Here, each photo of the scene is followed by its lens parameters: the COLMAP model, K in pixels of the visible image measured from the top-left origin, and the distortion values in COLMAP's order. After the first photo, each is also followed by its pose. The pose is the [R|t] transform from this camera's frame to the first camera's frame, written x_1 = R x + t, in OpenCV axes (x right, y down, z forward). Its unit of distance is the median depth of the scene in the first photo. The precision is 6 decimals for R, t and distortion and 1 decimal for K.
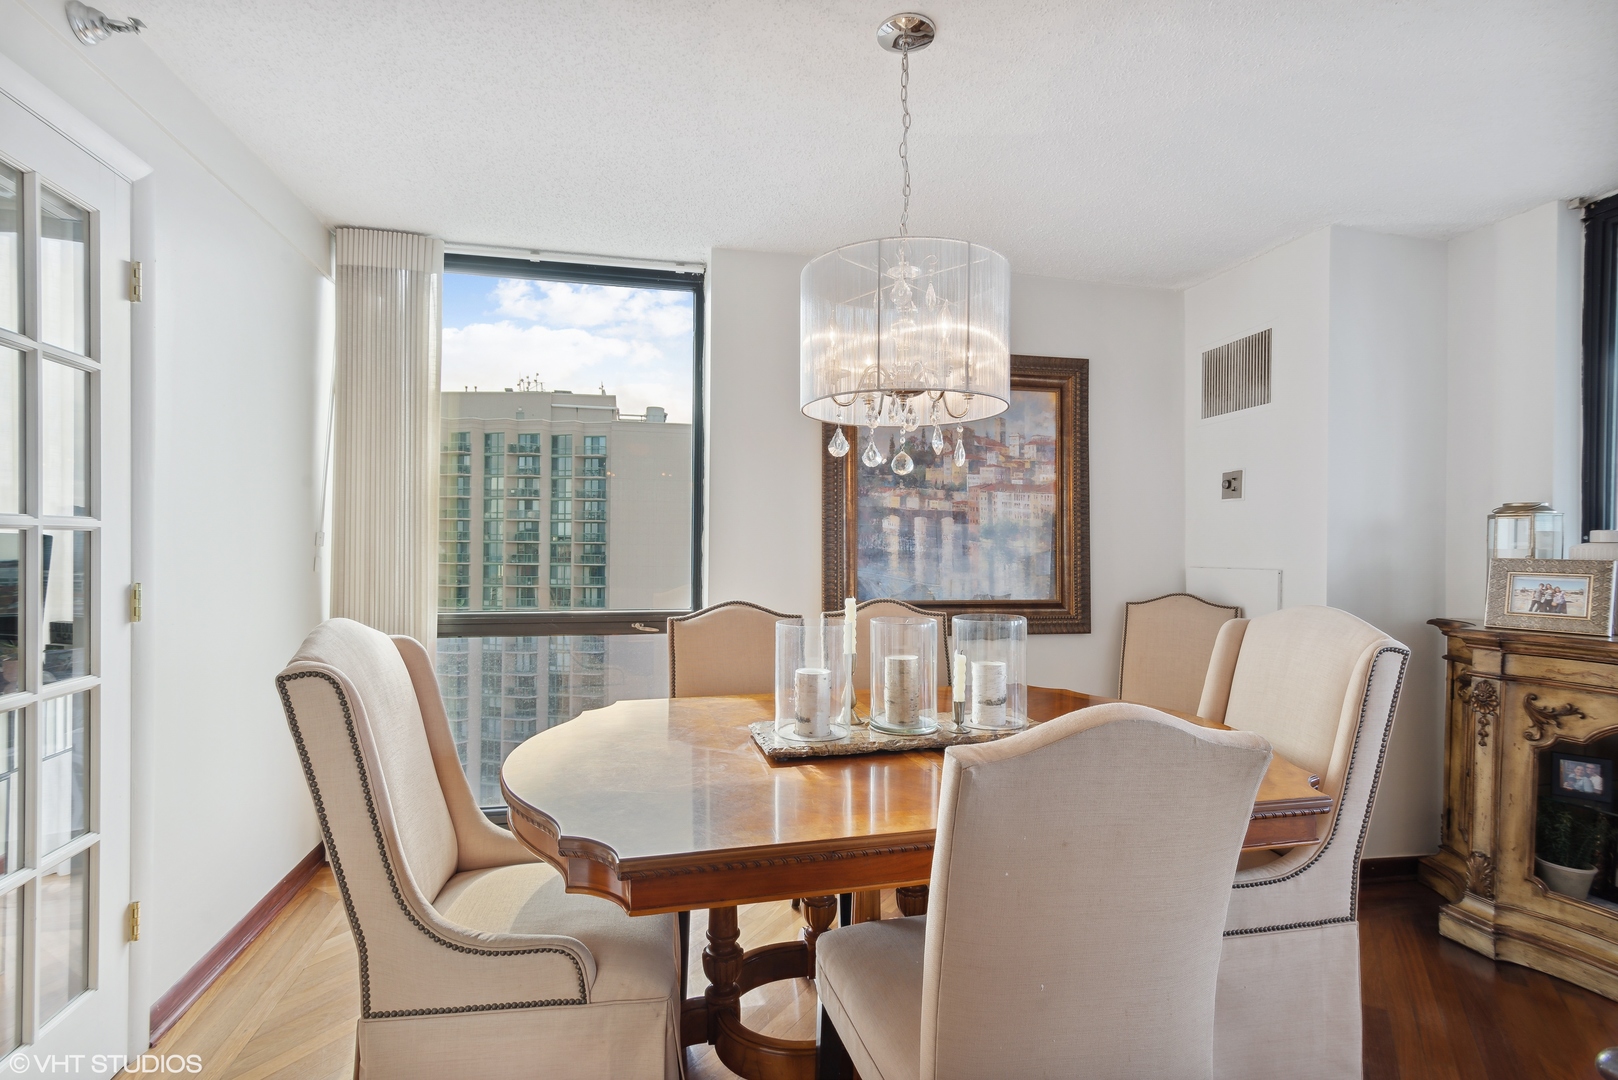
lens RADIAL K [[805.9, 0, 788.3], [0, 805.9, 547.1], [0, 0, 1]] dist [0.001404, 0.000150]
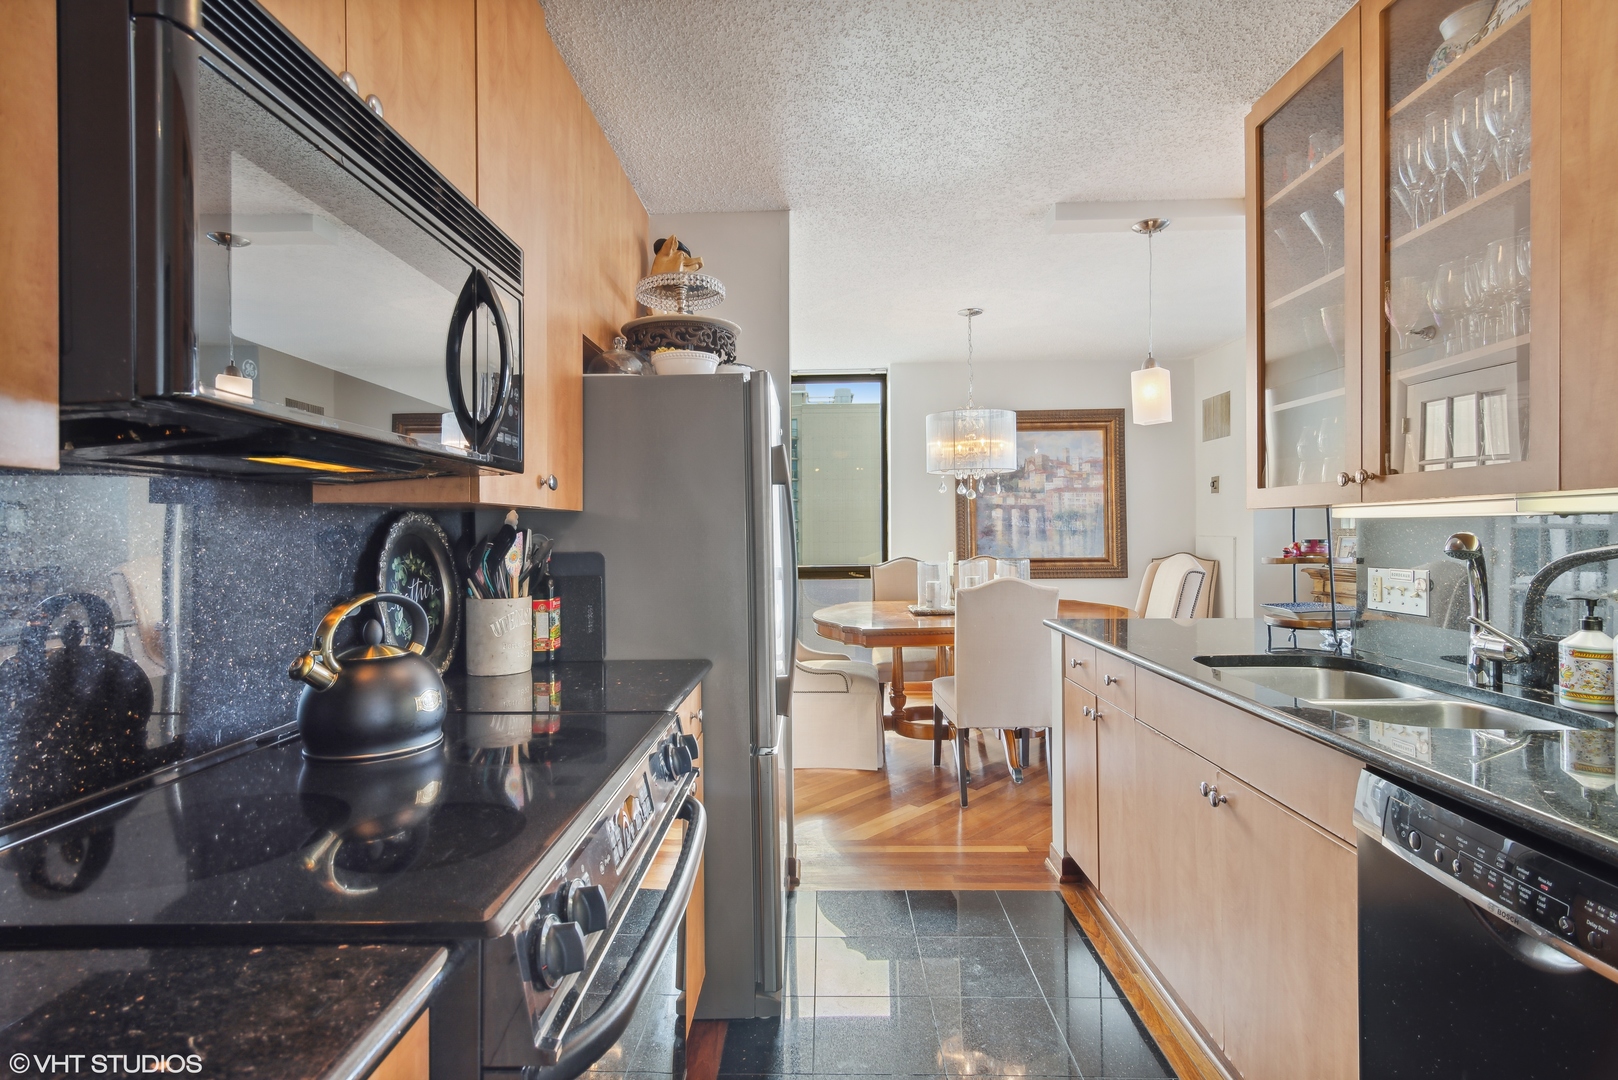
lens RADIAL K [[805.9, 0, 795.3], [0, 805.9, 537.0], [0, 0, 1]] dist [0.001404, 0.000150]
pose [[0.975045, -0.014602, -0.221525, 0.085299], [0.018969, 0.999665, 0.017596, -0.017053], [0.221194, -0.021359, 0.974996, -0.752509]]
